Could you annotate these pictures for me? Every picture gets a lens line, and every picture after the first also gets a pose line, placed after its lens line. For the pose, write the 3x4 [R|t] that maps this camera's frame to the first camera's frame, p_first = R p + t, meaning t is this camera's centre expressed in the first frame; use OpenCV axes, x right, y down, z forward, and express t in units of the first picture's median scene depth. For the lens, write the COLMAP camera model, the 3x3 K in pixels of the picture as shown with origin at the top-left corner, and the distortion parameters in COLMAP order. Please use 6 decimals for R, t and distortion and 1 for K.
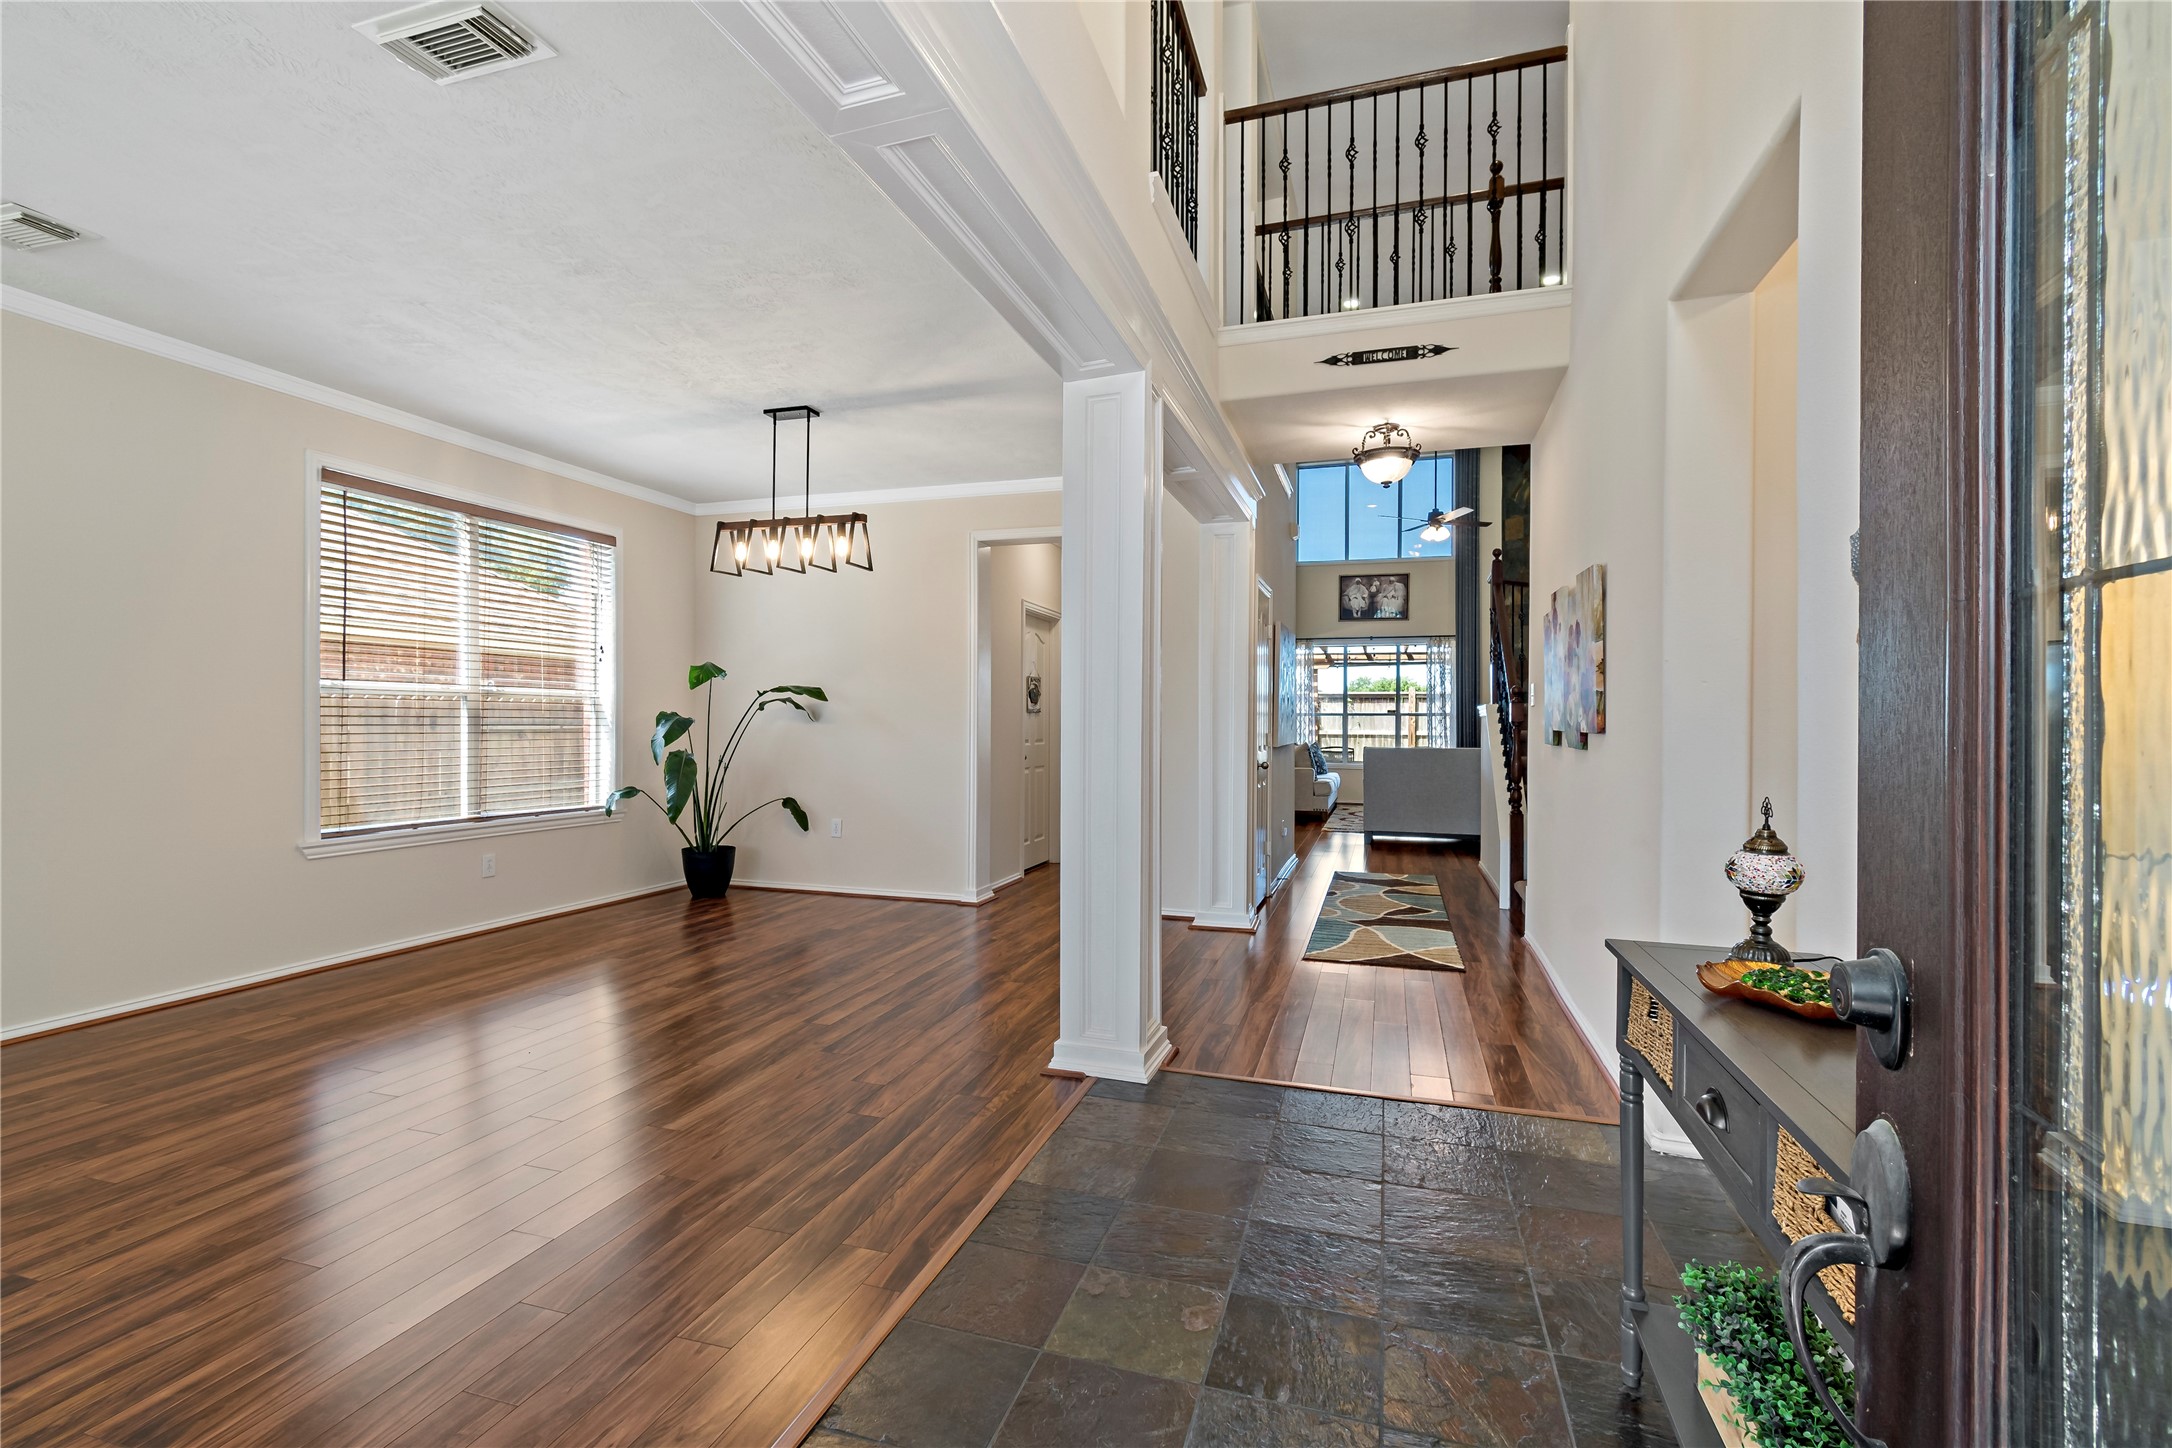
lens RADIAL K [[975.7, 0, 1098.6], [0, 975.7, 723.2], [0, 0, 1]] dist [-0.000406, -0.000236]
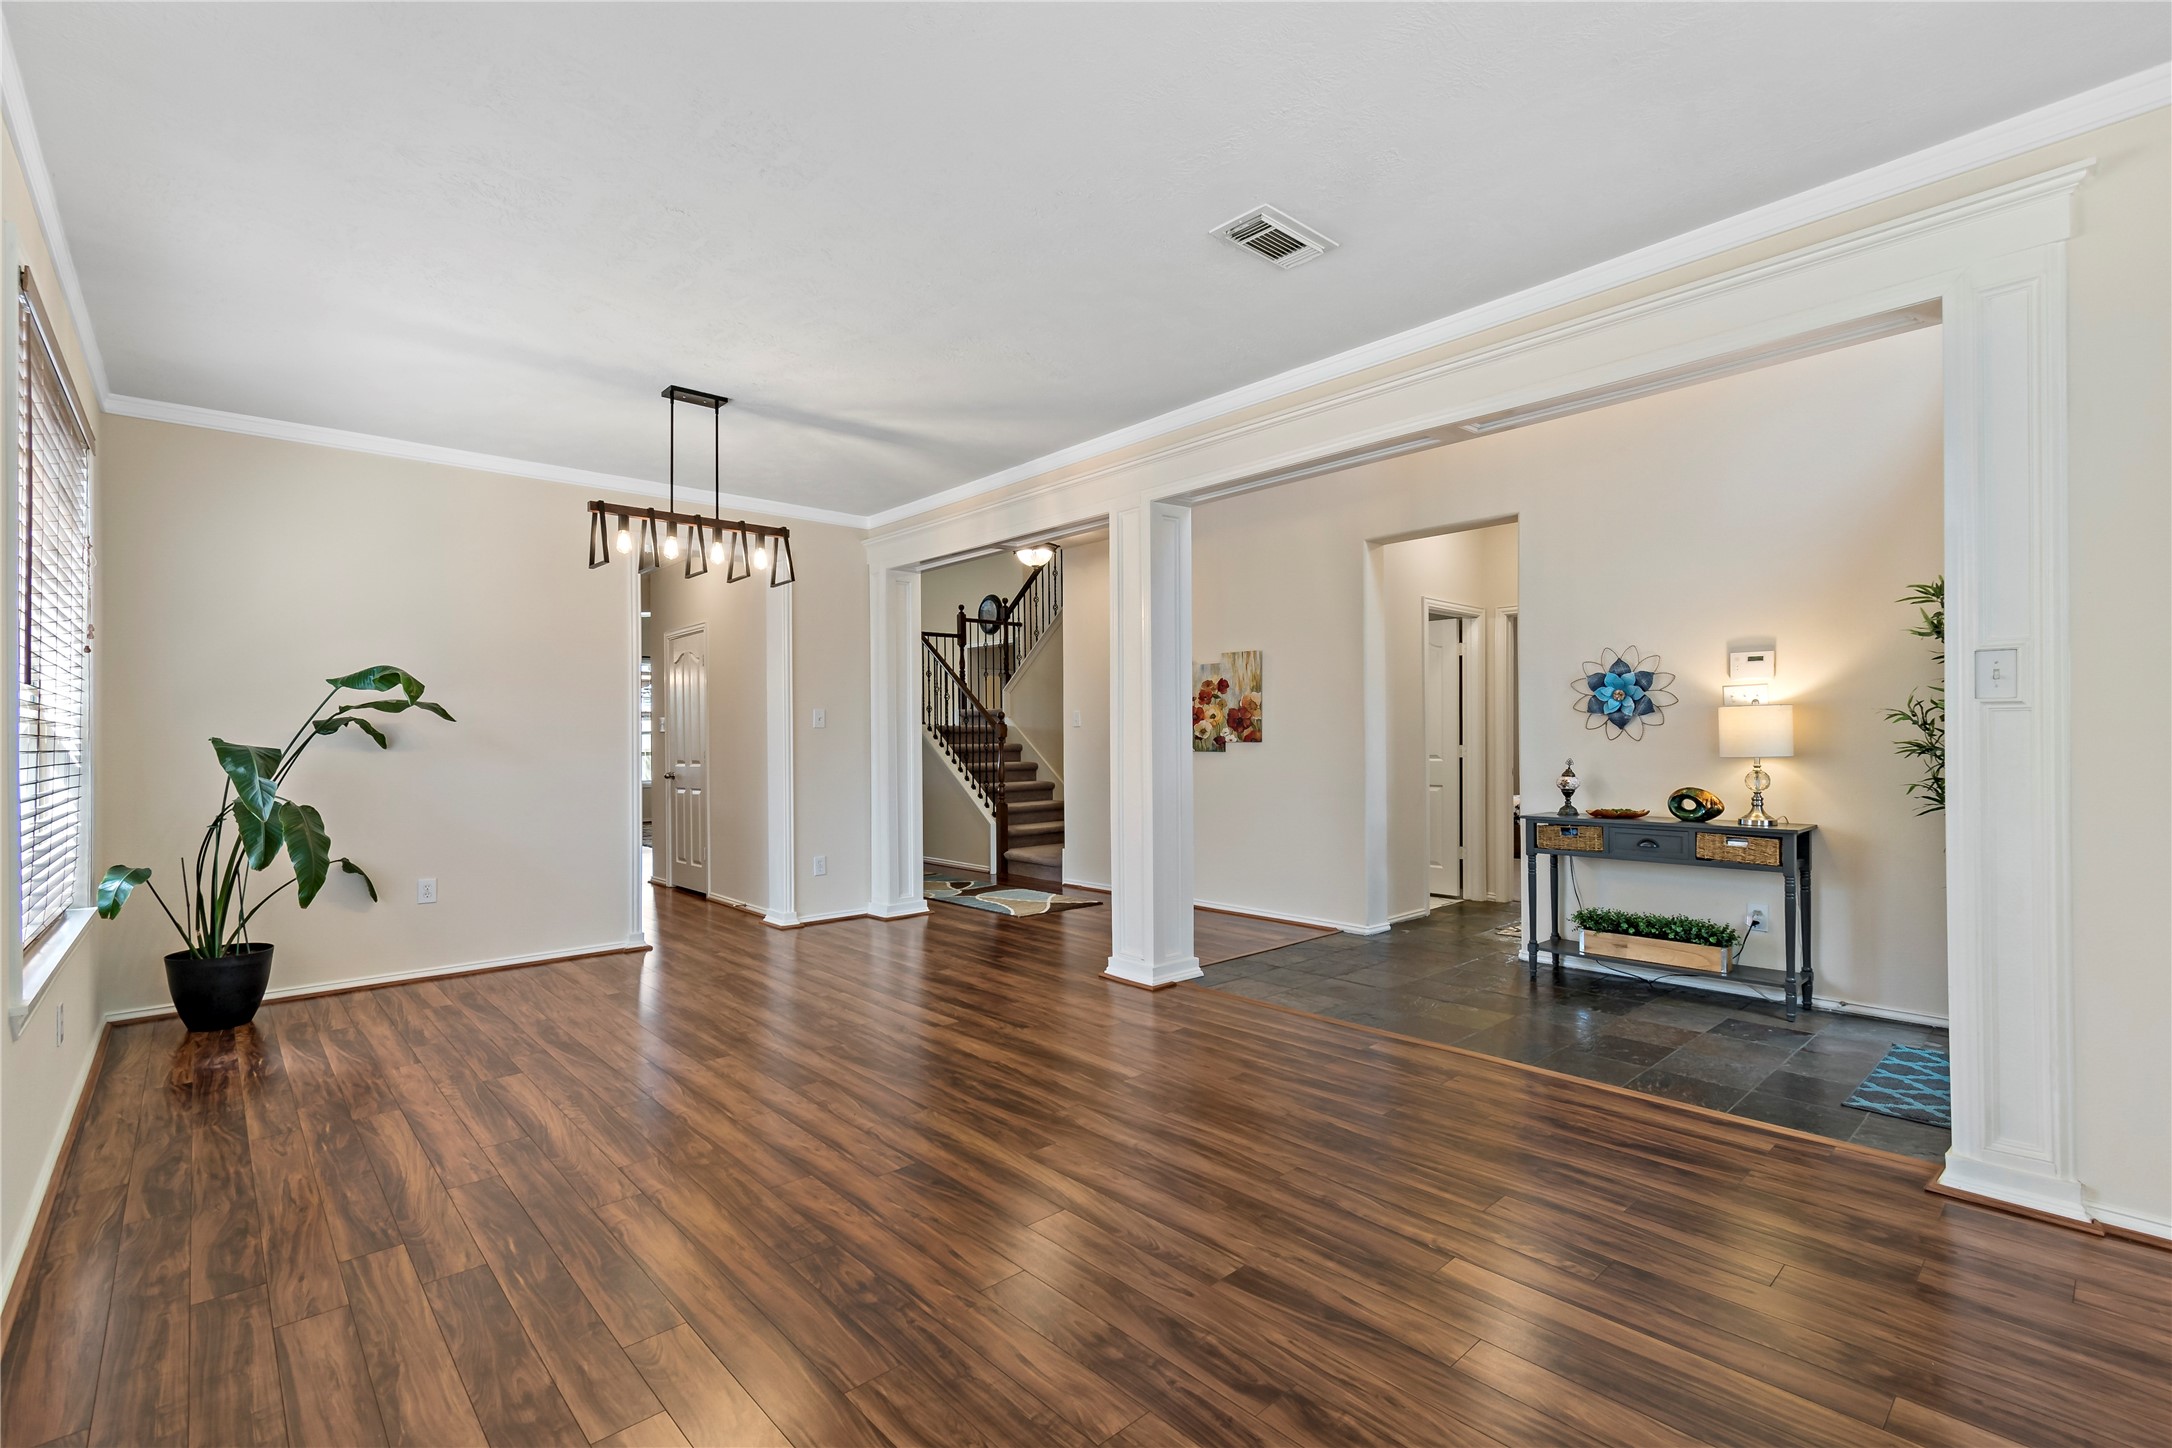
lens RADIAL K [[975.7, 0, 1082.3], [0, 975.7, 730.6], [0, 0, 1]] dist [-0.000406, -0.000236]
pose [[0.505344, -0.007530, 0.862885, -1.116113], [0.014908, 0.999889, -0.000005, -0.013316], [-0.862789, 0.012866, 0.505400, 0.317806]]
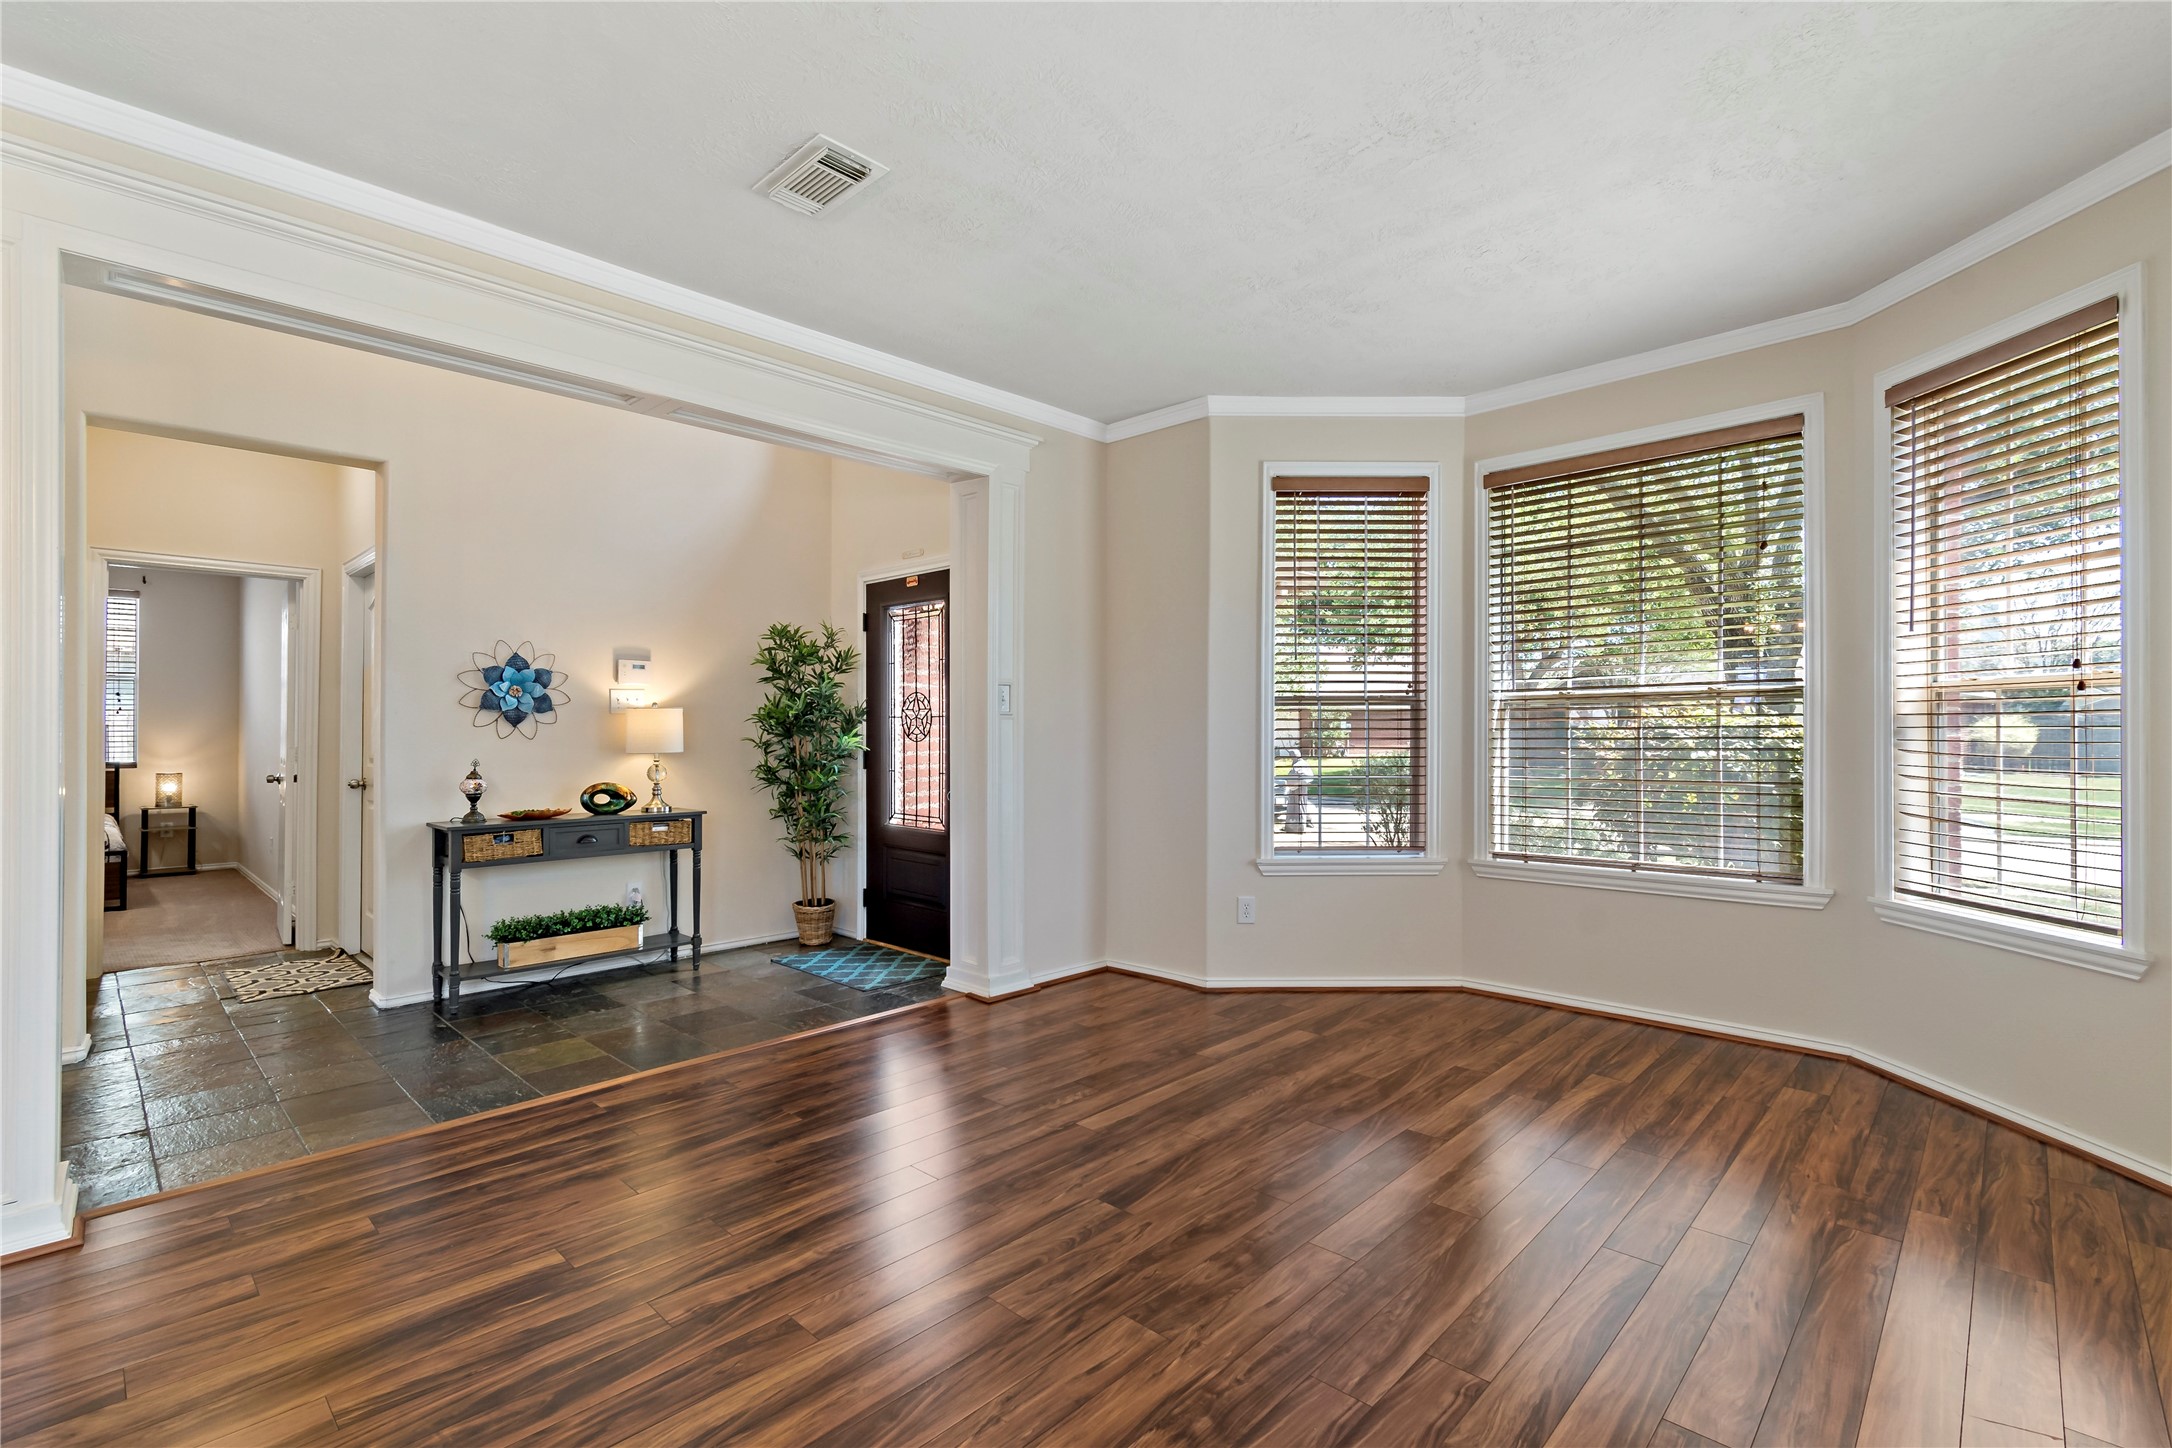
lens RADIAL K [[975.7, 0, 1103.8], [0, 975.7, 724.3], [0, 0, 1]] dist [-0.000406, -0.000236]
pose [[-0.900147, -0.003798, 0.435570, -0.858615], [-0.003996, 0.999992, 0.000461, -0.011577], [-0.435569, -0.001326, -0.900155, 1.108885]]
